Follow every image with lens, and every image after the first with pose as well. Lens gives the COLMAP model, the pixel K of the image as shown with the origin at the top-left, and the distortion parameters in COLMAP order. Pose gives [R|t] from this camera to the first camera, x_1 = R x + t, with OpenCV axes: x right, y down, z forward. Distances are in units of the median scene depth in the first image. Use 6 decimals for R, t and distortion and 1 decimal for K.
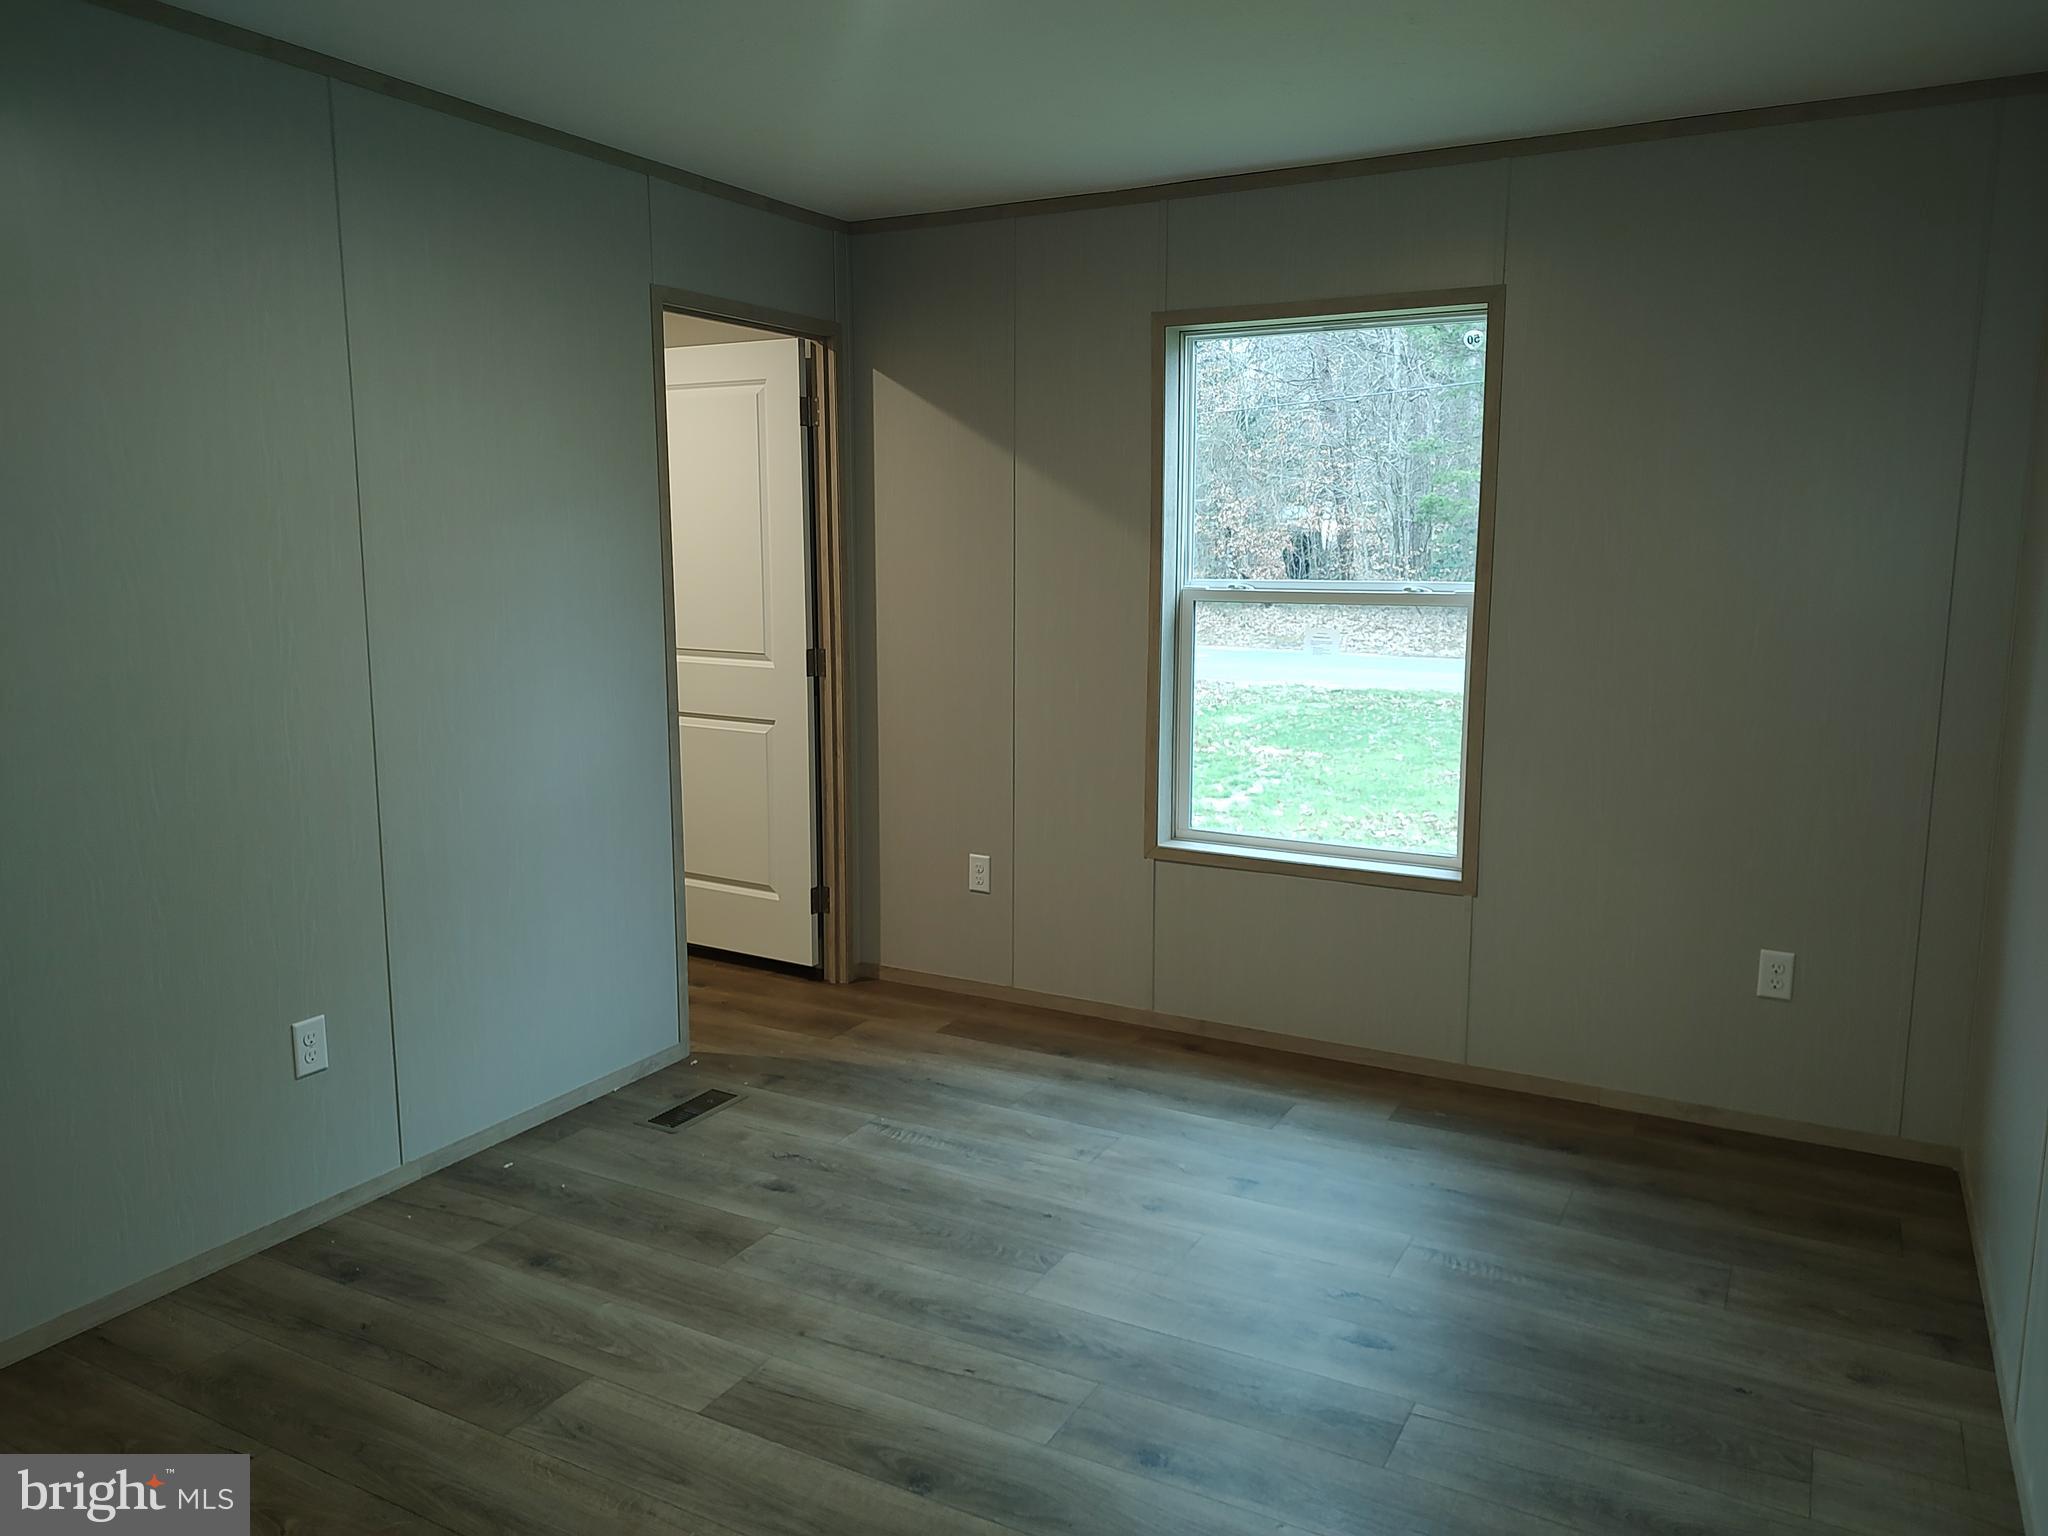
lens RADIAL K [[1469.8, 0, 1027.8], [0, 1469.8, 772.2], [0, 0, 1]] dist [0.036563, -0.035422]
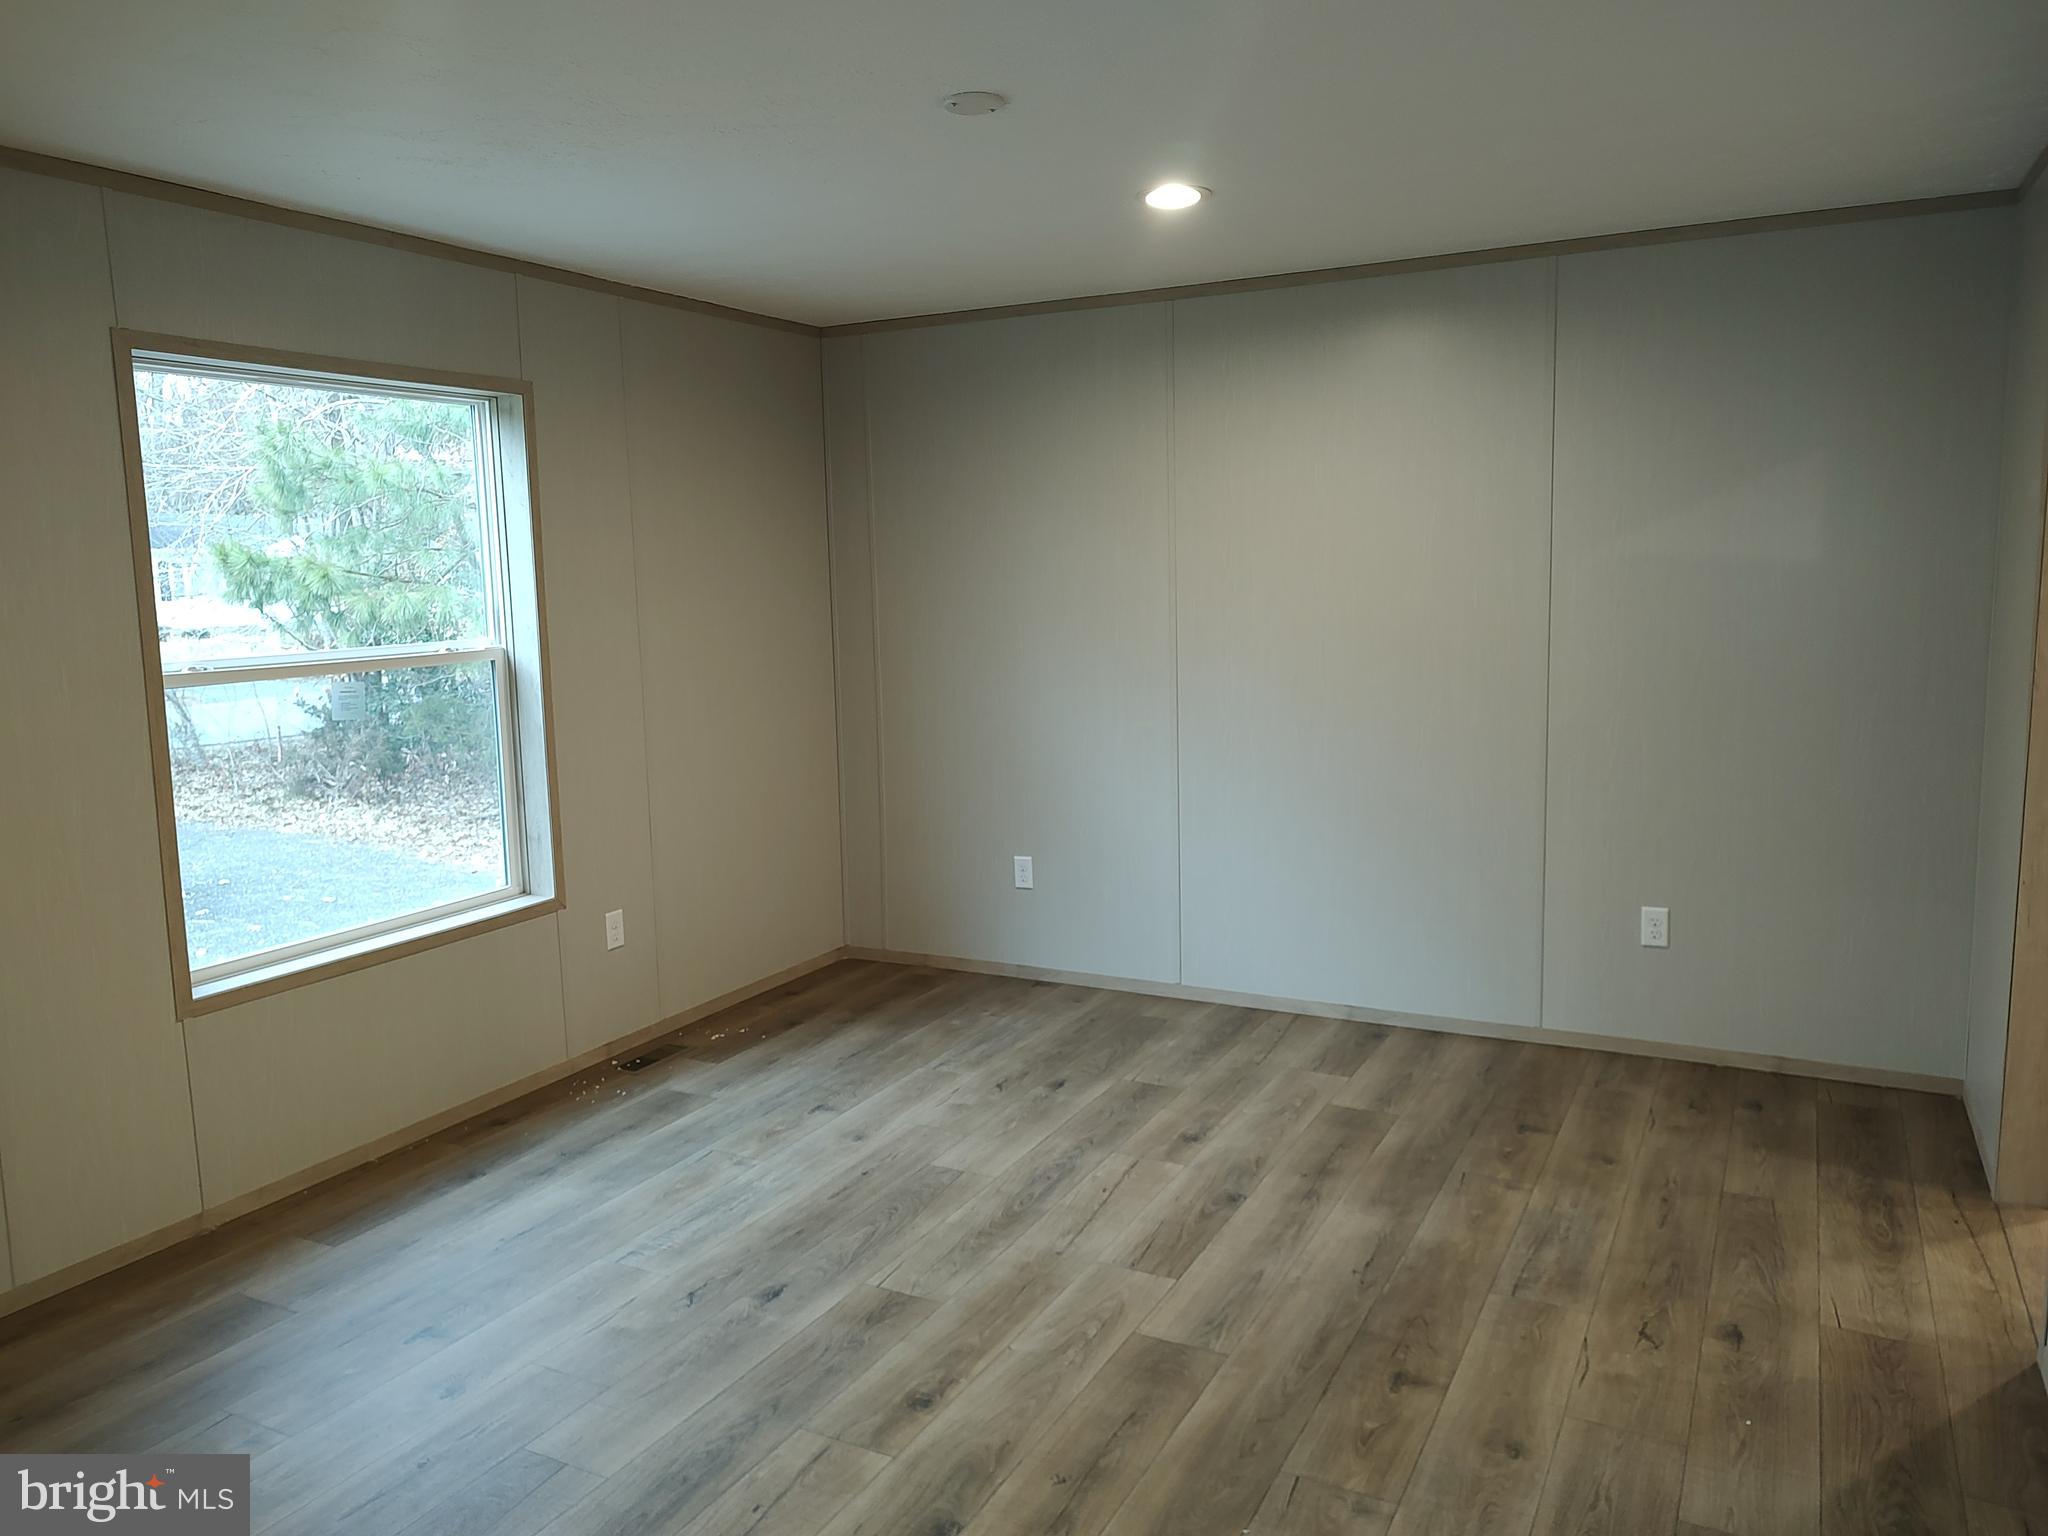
lens RADIAL K [[1469.8, 0, 1033.7], [0, 1469.8, 753.0], [0, 0, 1]] dist [0.036563, -0.035422]
pose [[-0.023003, -0.124686, 0.991930, -1.184827], [0.185605, 0.974410, 0.126788, -0.153685], [-0.982355, 0.187023, 0.000728, 0.873018]]
